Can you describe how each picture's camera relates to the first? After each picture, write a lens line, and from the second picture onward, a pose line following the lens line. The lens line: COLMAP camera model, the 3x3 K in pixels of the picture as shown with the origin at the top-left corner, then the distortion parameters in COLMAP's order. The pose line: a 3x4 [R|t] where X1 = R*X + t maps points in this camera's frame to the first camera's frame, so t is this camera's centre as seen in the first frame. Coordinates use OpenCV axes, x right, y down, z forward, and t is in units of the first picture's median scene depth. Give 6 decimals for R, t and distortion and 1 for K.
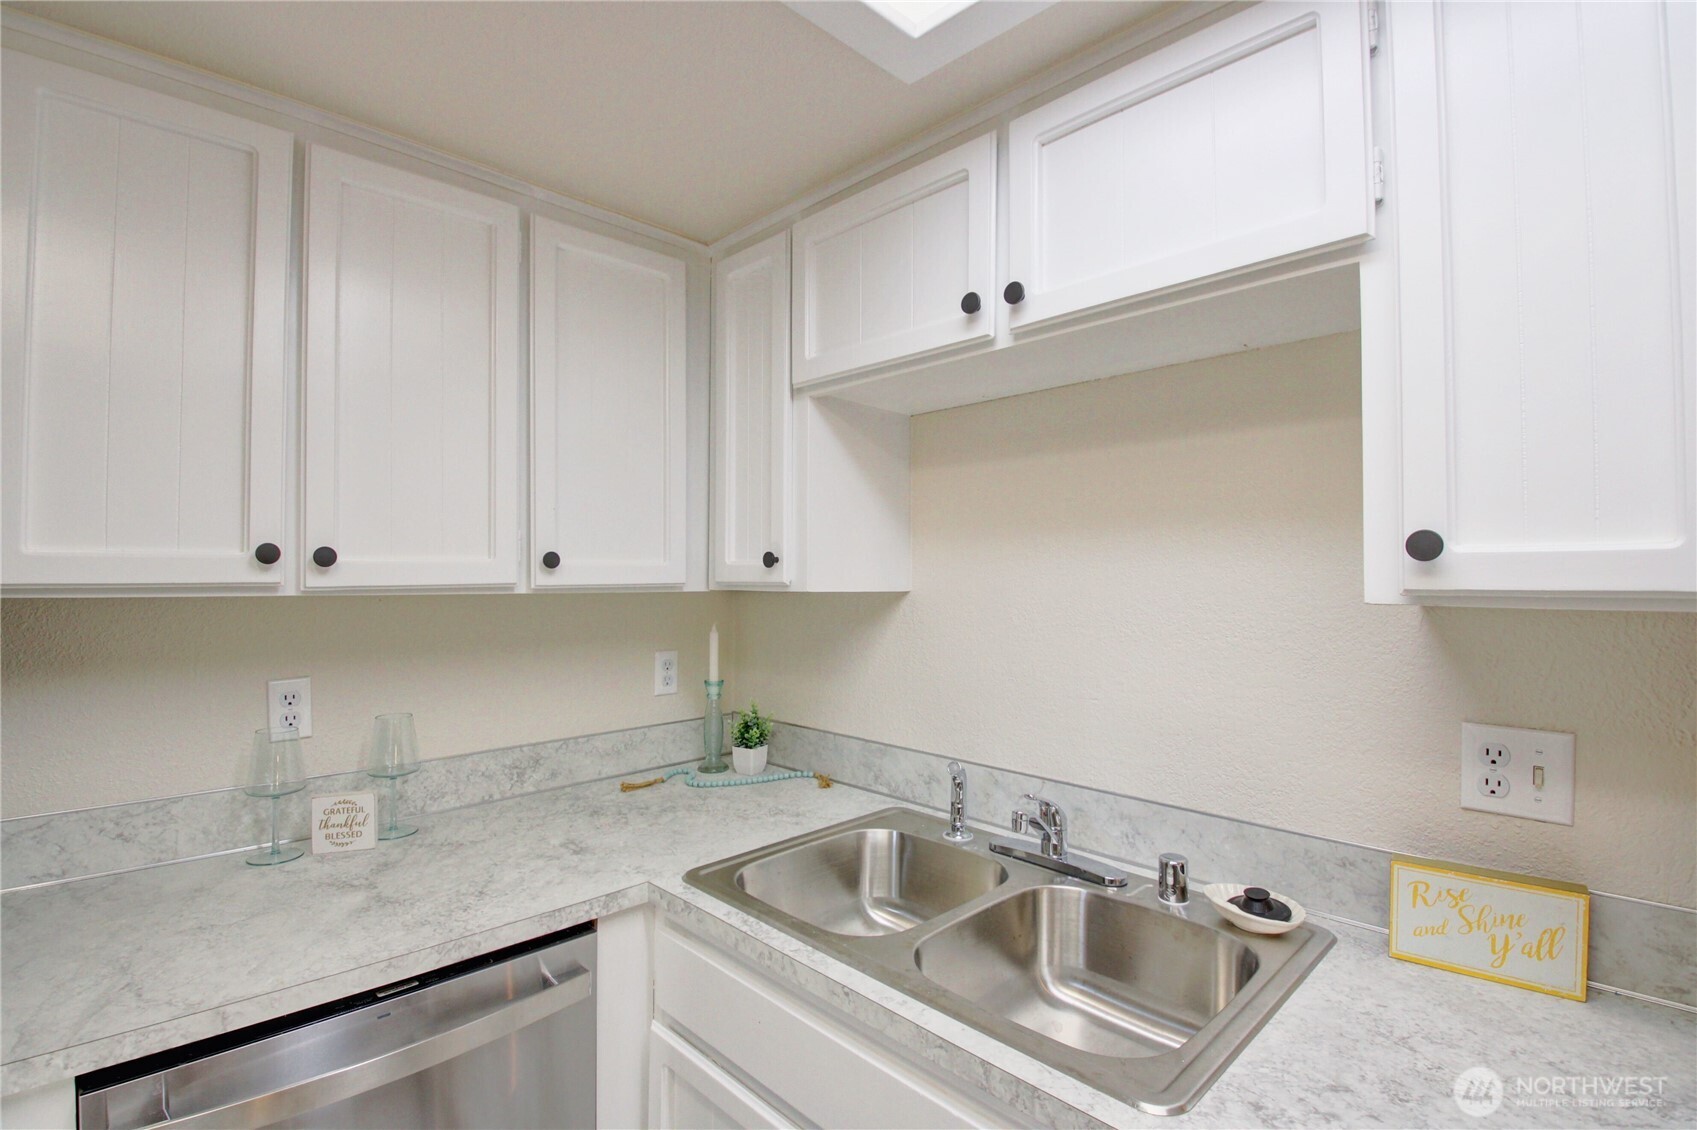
lens RADIAL K [[789.3, 0, 841.7], [0, 789.3, 564.5], [0, 0, 1]] dist [-0.003393, -0.013897]
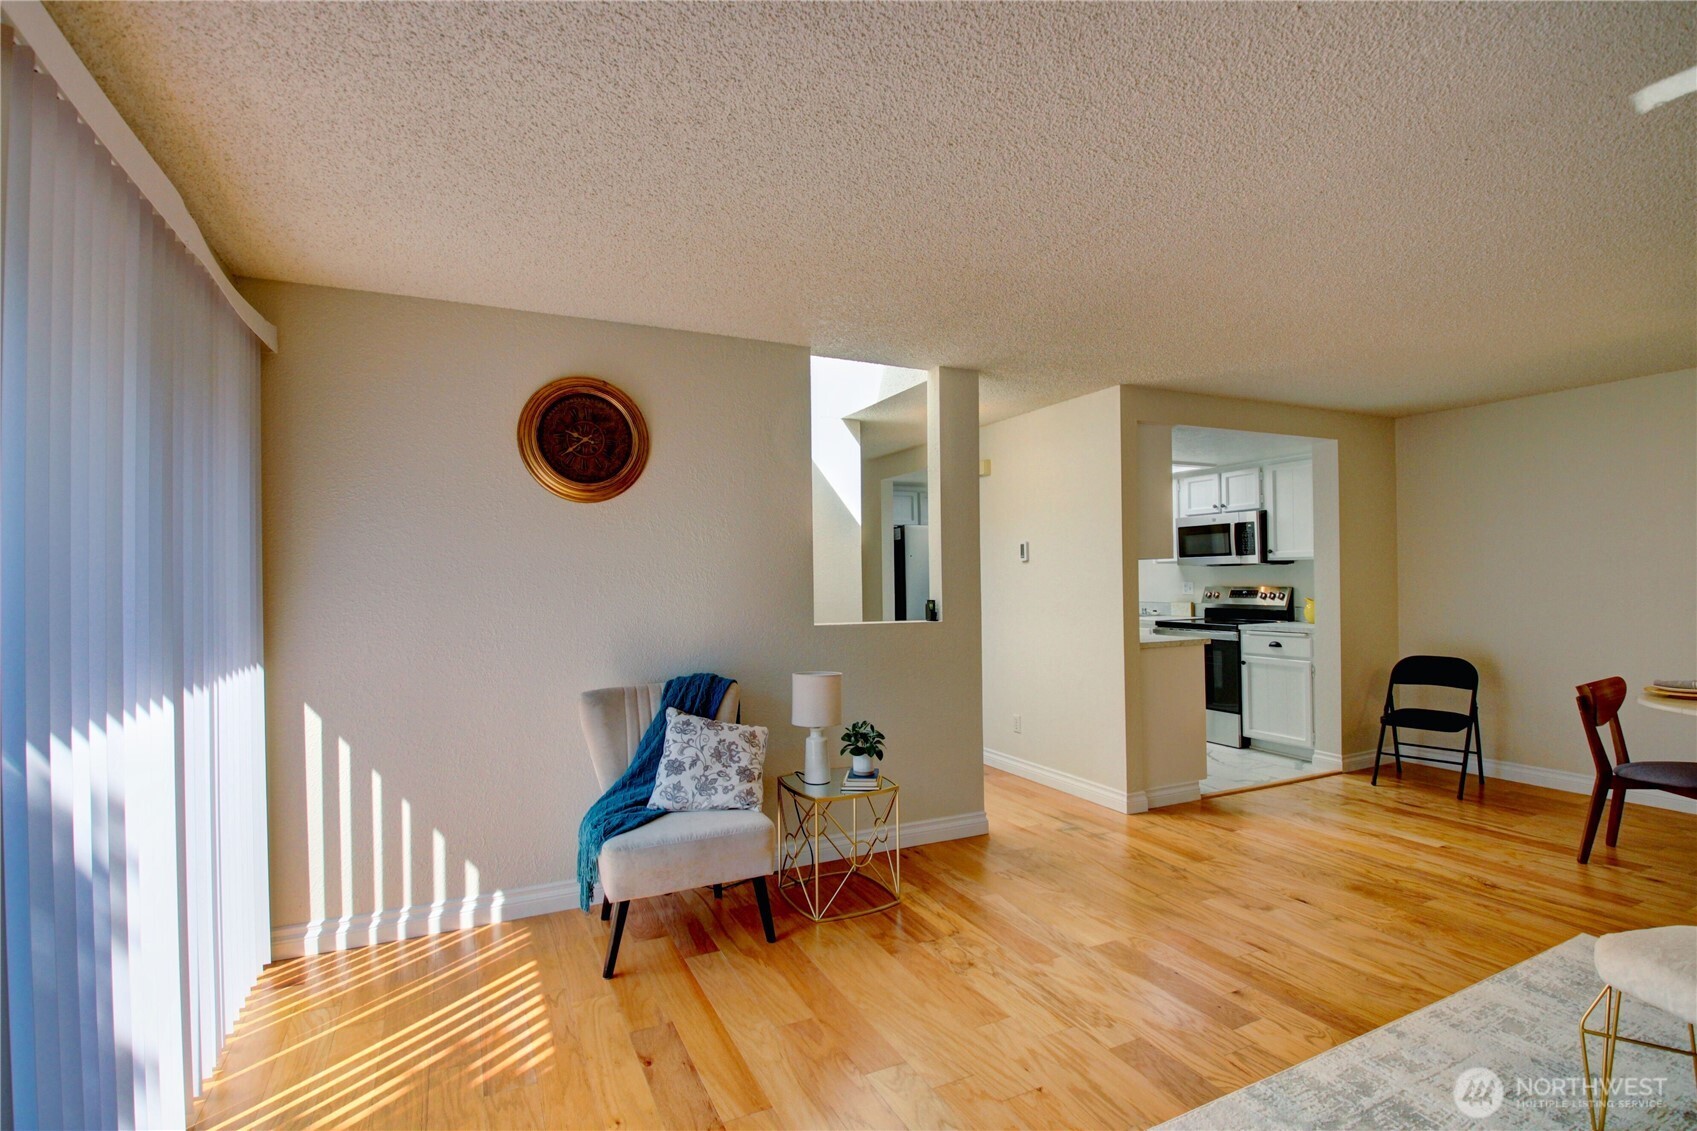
lens RADIAL K [[789.3, 0, 834.8], [0, 789.3, 565.9], [0, 0, 1]] dist [-0.003393, -0.013897]
pose [[0.945407, -0.023491, -0.325044, 0.135593], [0.024413, 0.999701, -0.001241, 0.001995], [0.324976, -0.006762, 0.945698, -4.948738]]
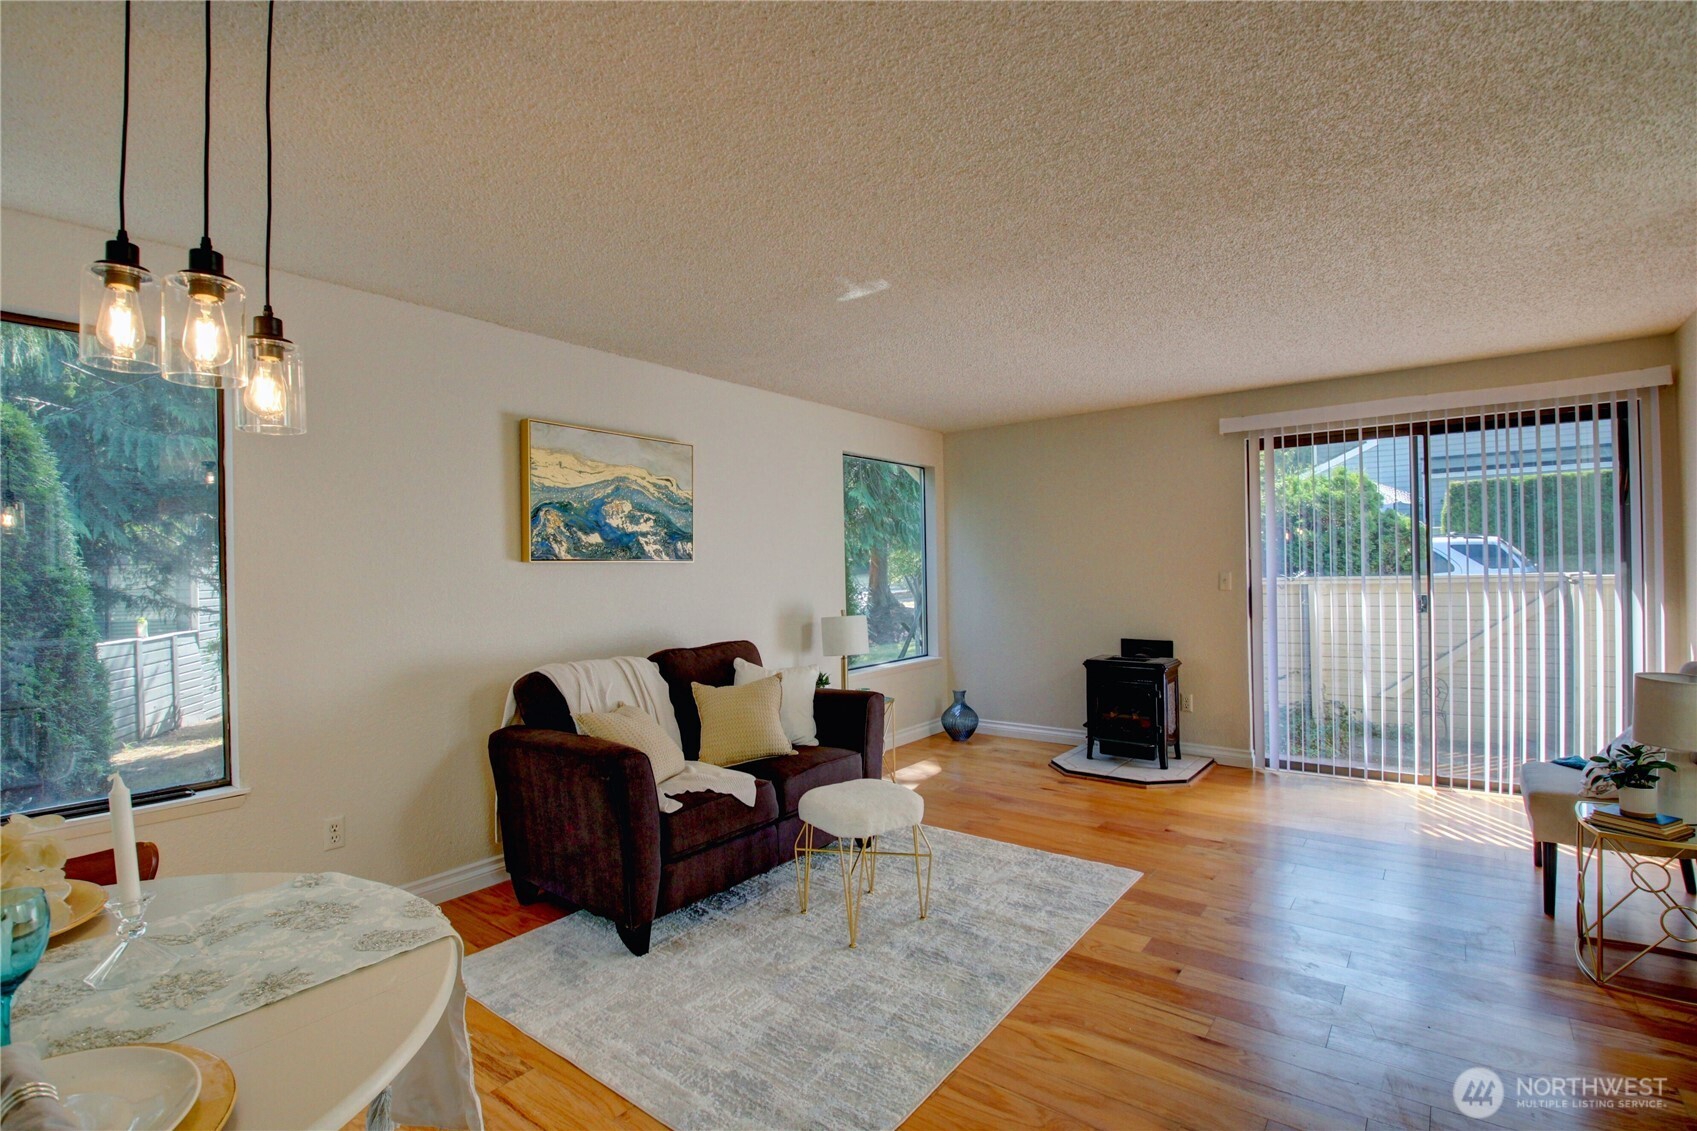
lens RADIAL K [[789.3, 0, 832.8], [0, 789.3, 570.9], [0, 0, 1]] dist [-0.003393, -0.013897]
pose [[-0.992035, 0.010757, -0.125501, 1.430170], [0.012703, 0.999811, -0.014710, 0.079822], [0.125319, -0.016187, -0.991984, -1.192638]]
